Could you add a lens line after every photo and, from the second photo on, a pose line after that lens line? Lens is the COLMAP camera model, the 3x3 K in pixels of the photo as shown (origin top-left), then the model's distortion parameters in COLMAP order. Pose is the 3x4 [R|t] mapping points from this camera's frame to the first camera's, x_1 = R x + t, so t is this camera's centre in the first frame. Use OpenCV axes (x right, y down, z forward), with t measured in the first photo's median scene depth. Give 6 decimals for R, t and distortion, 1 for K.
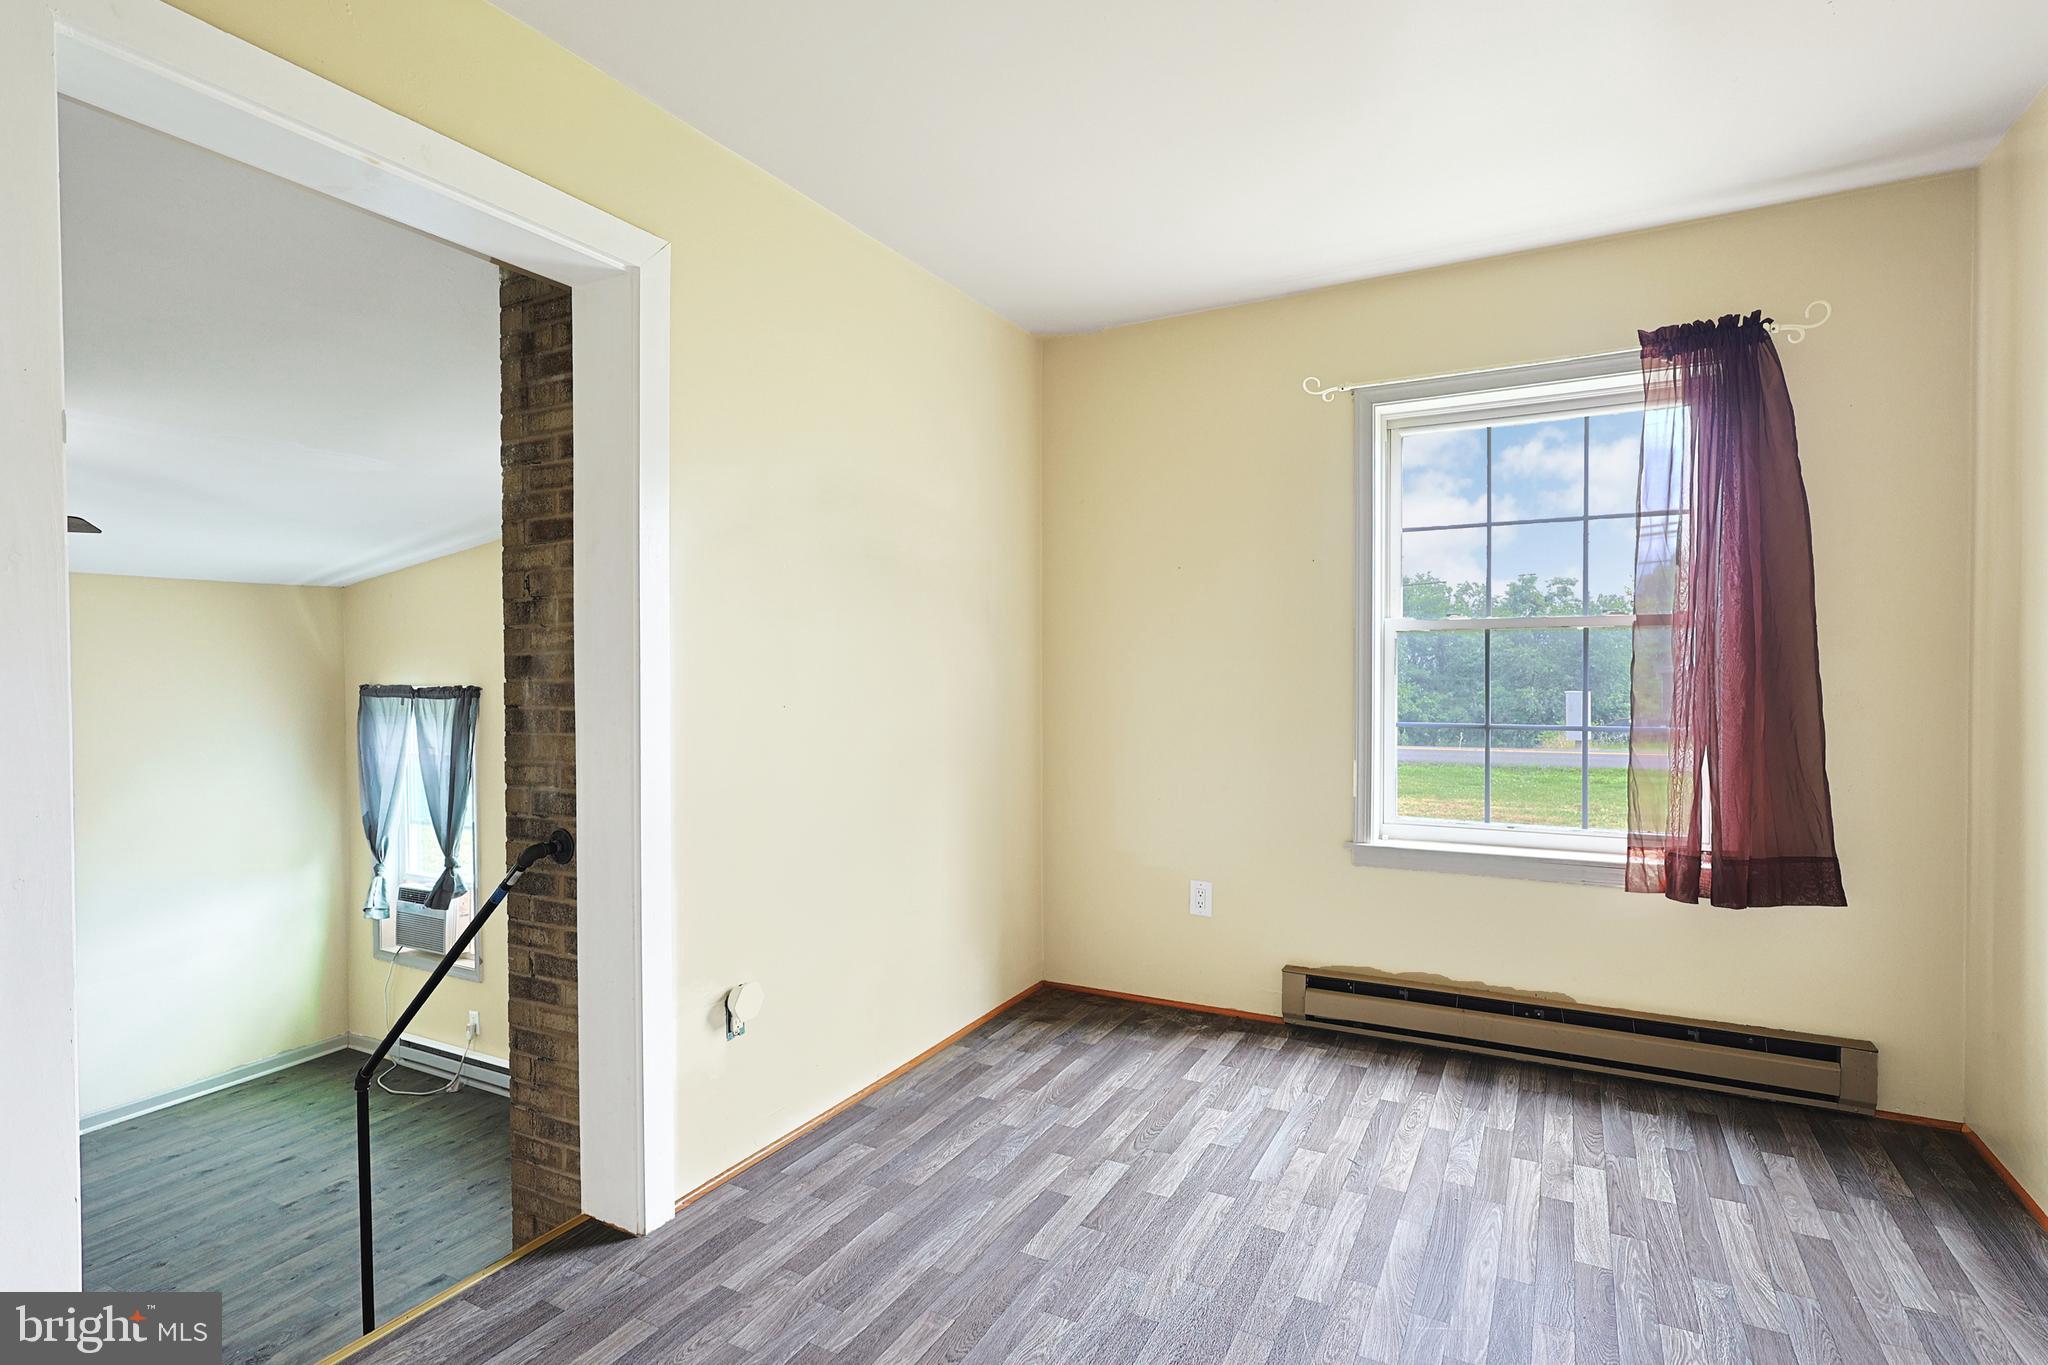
lens RADIAL K [[1010.4, 0, 1023.0], [0, 1010.4, 686.3], [0, 0, 1]] dist [0.002164, -0.000650]
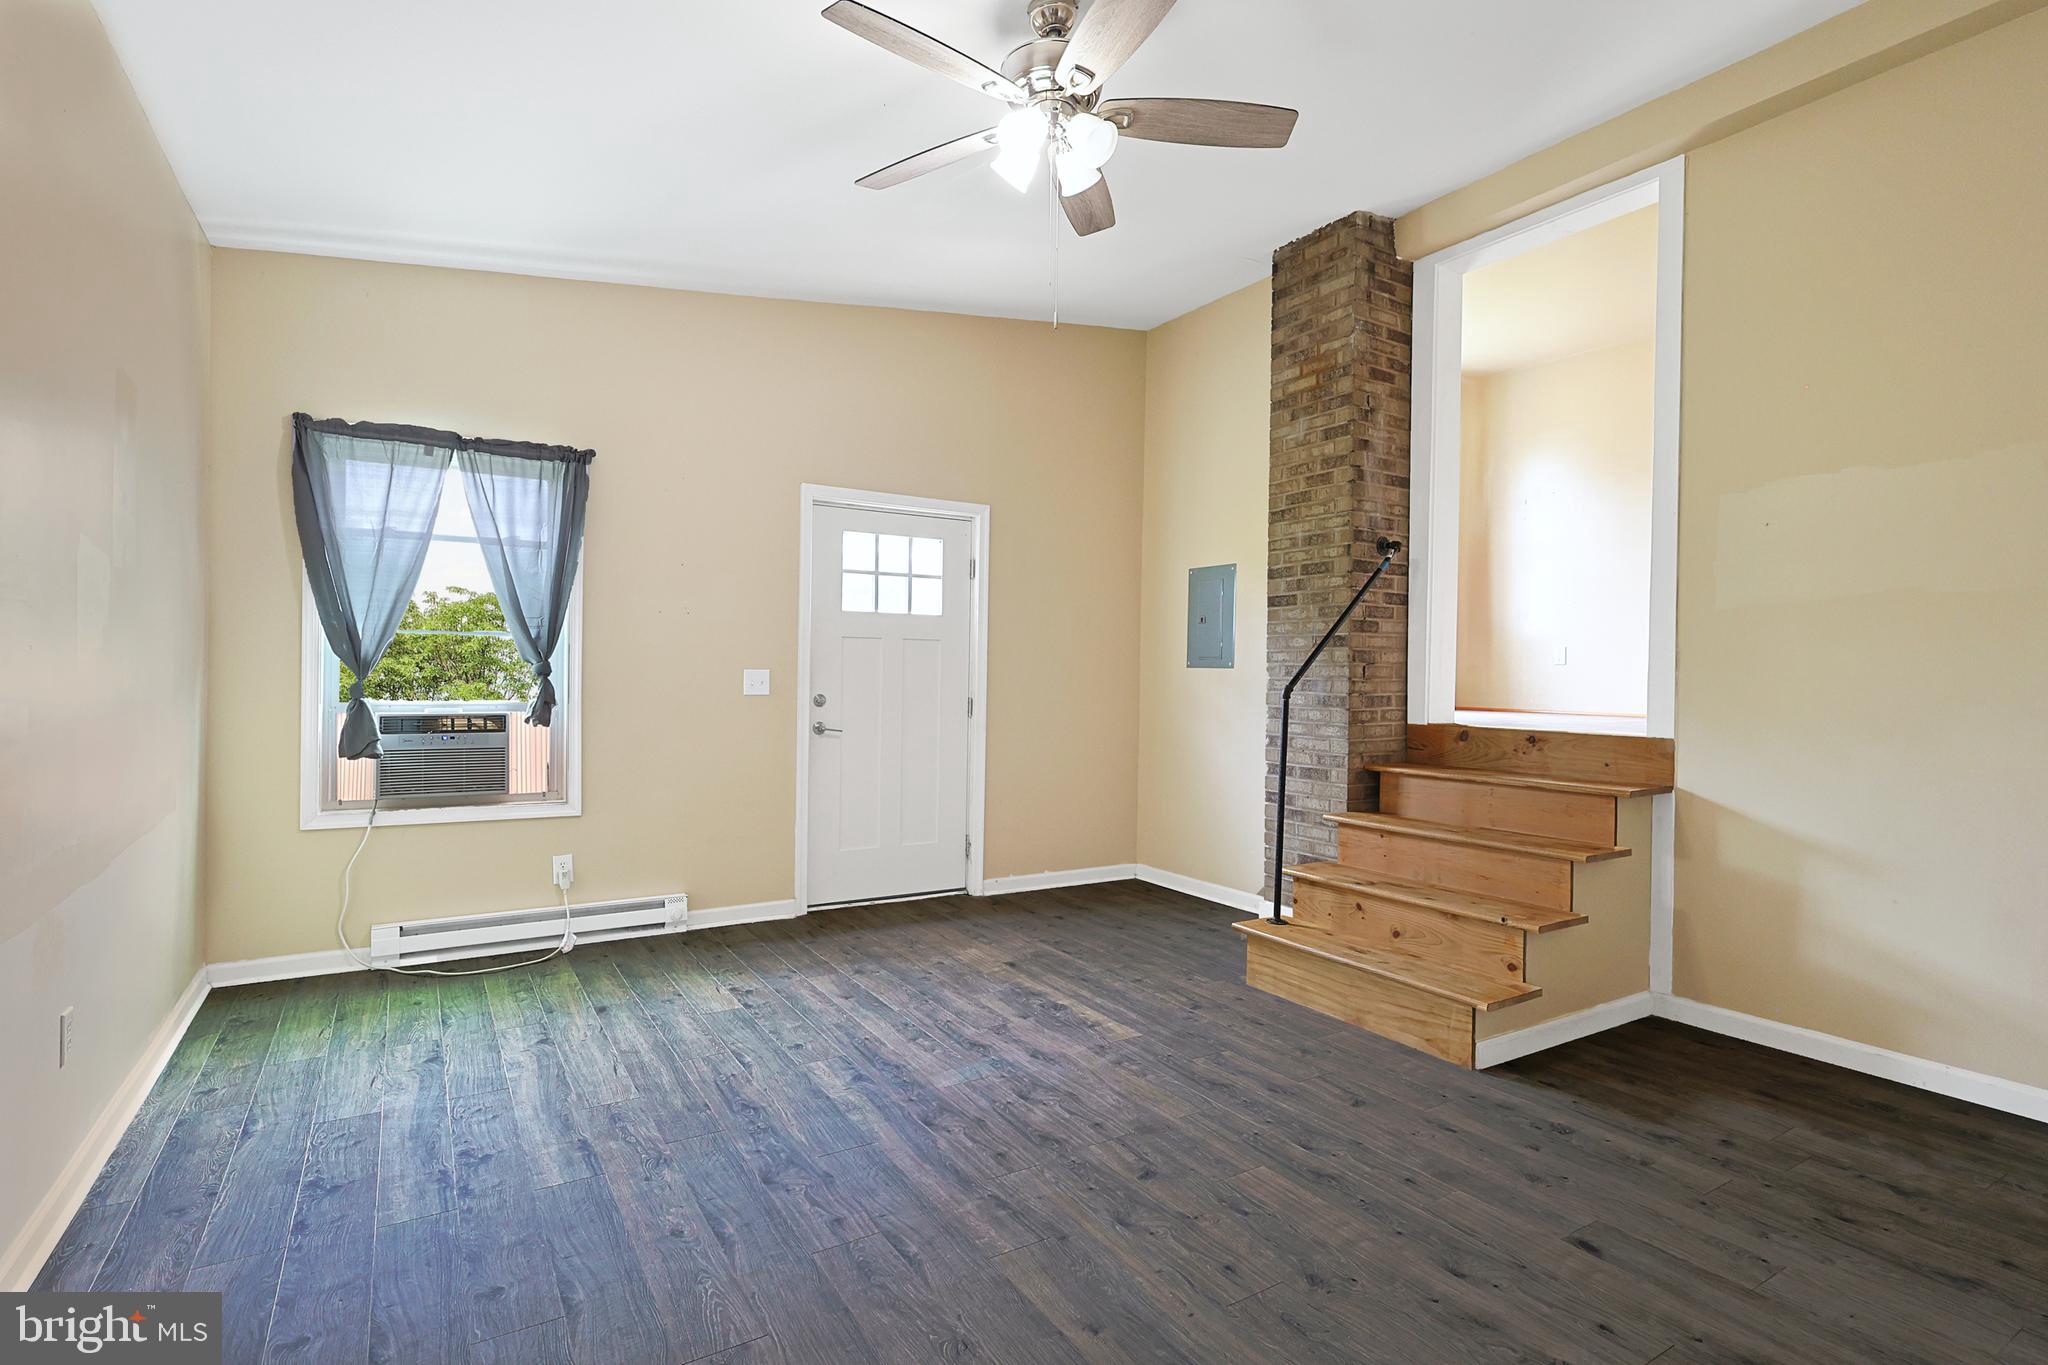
lens RADIAL K [[1010.4, 0, 1027.5], [0, 1010.4, 677.6], [0, 0, 1]] dist [0.002164, -0.000650]
pose [[0.502615, 0.011987, 0.864427, -1.263699], [-0.005960, 0.999928, -0.010401, 0.223905], [-0.864490, 0.000076, 0.502650, 0.333311]]
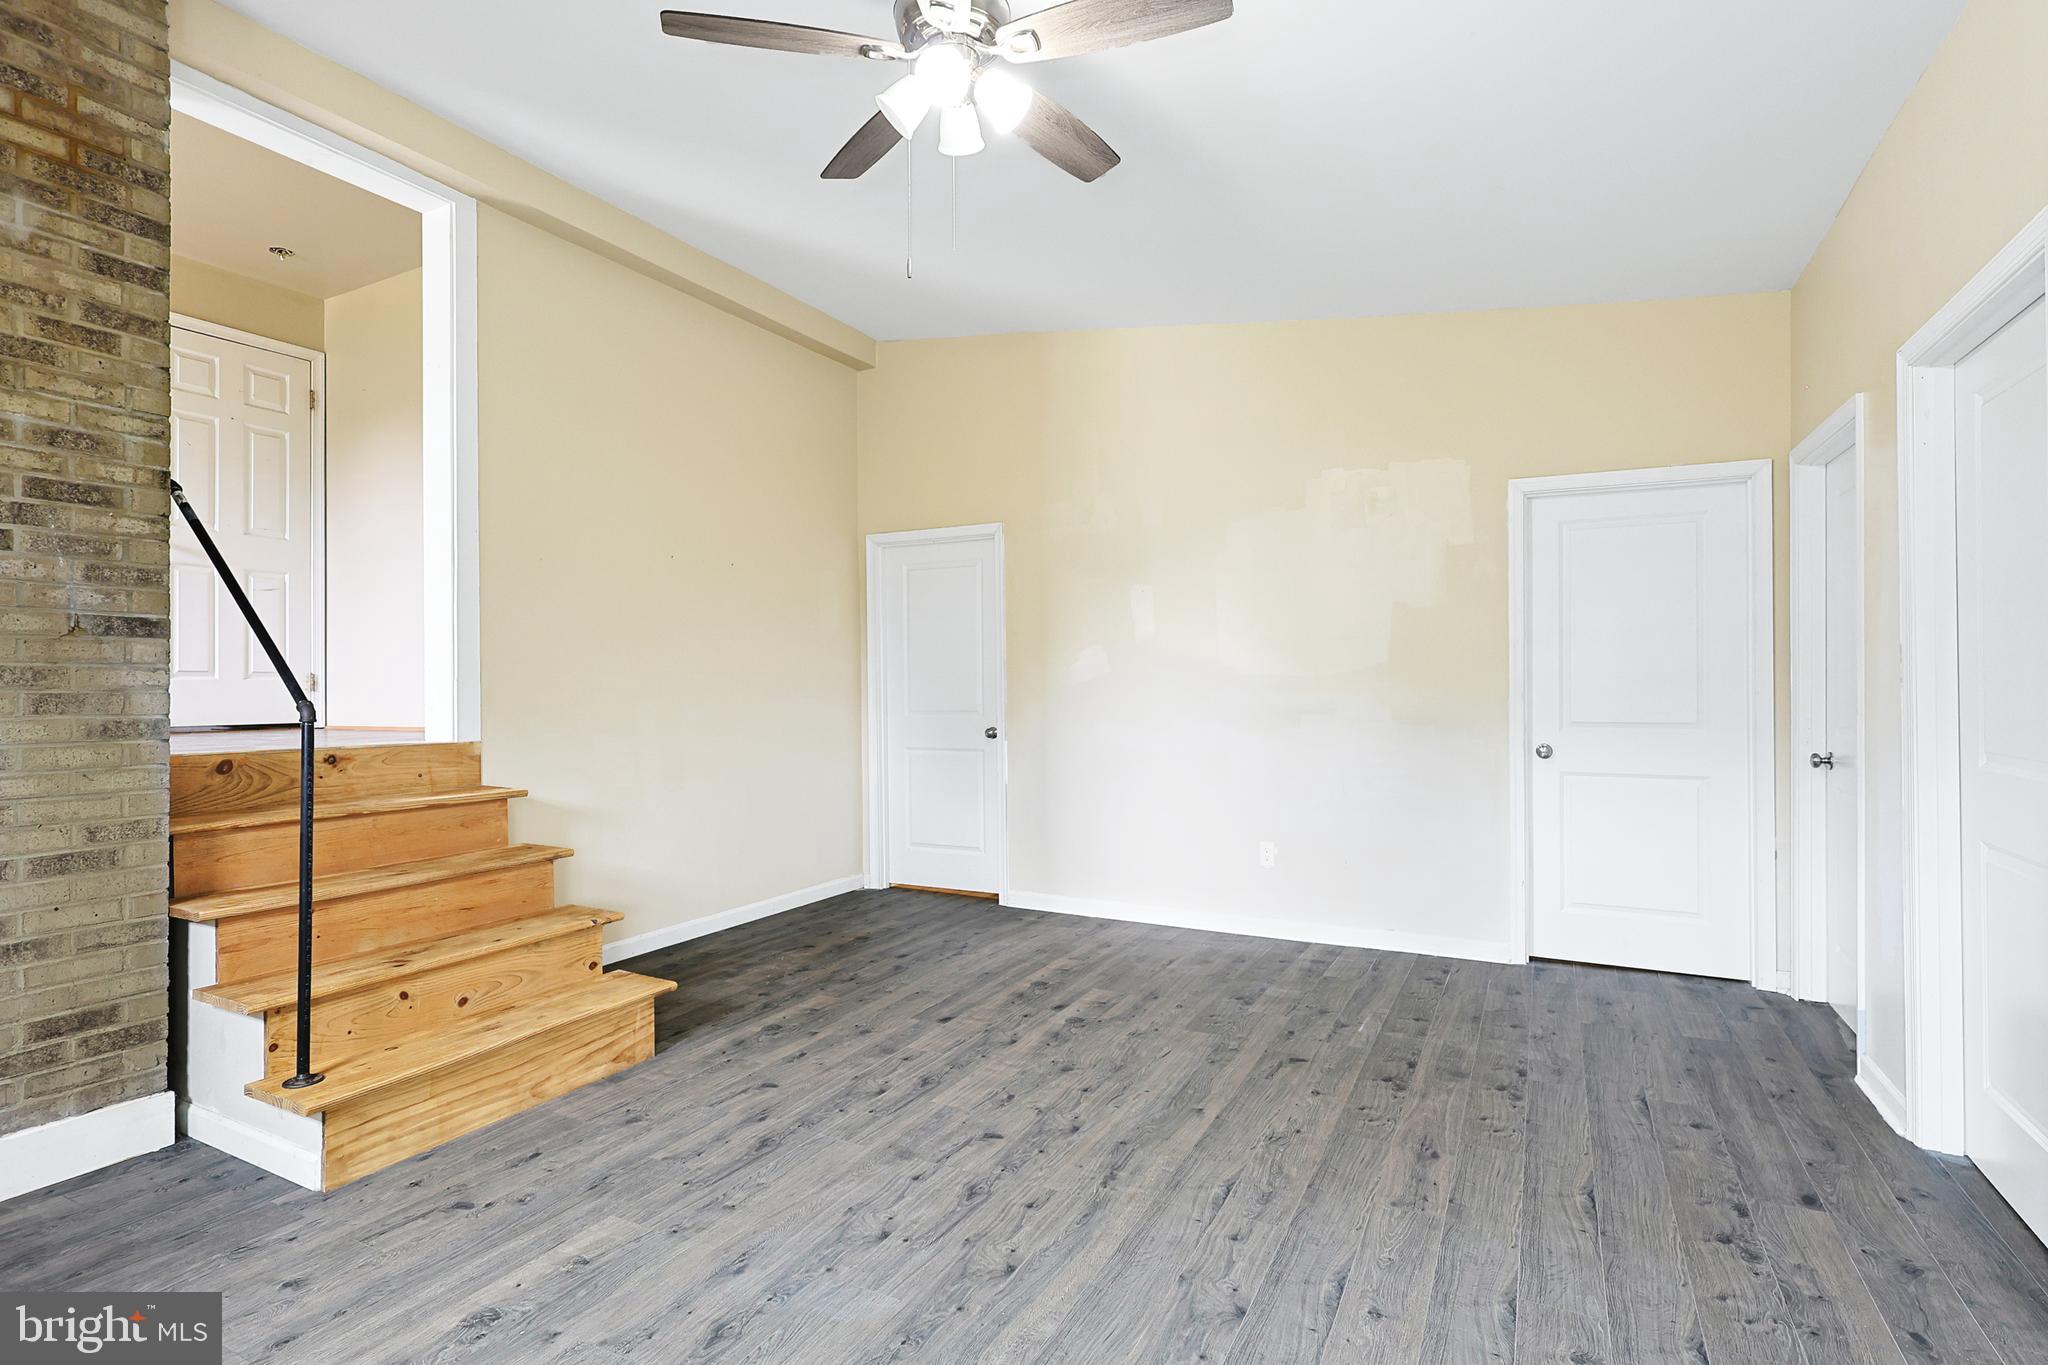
lens RADIAL K [[1010.4, 0, 1025.4], [0, 1010.4, 683.2], [0, 0, 1]] dist [0.002164, -0.000650]
pose [[-0.999740, 0.011022, -0.019978, -0.769168], [0.010900, 0.999921, 0.006217, 0.210643], [0.020045, 0.005998, -0.999781, 1.153572]]
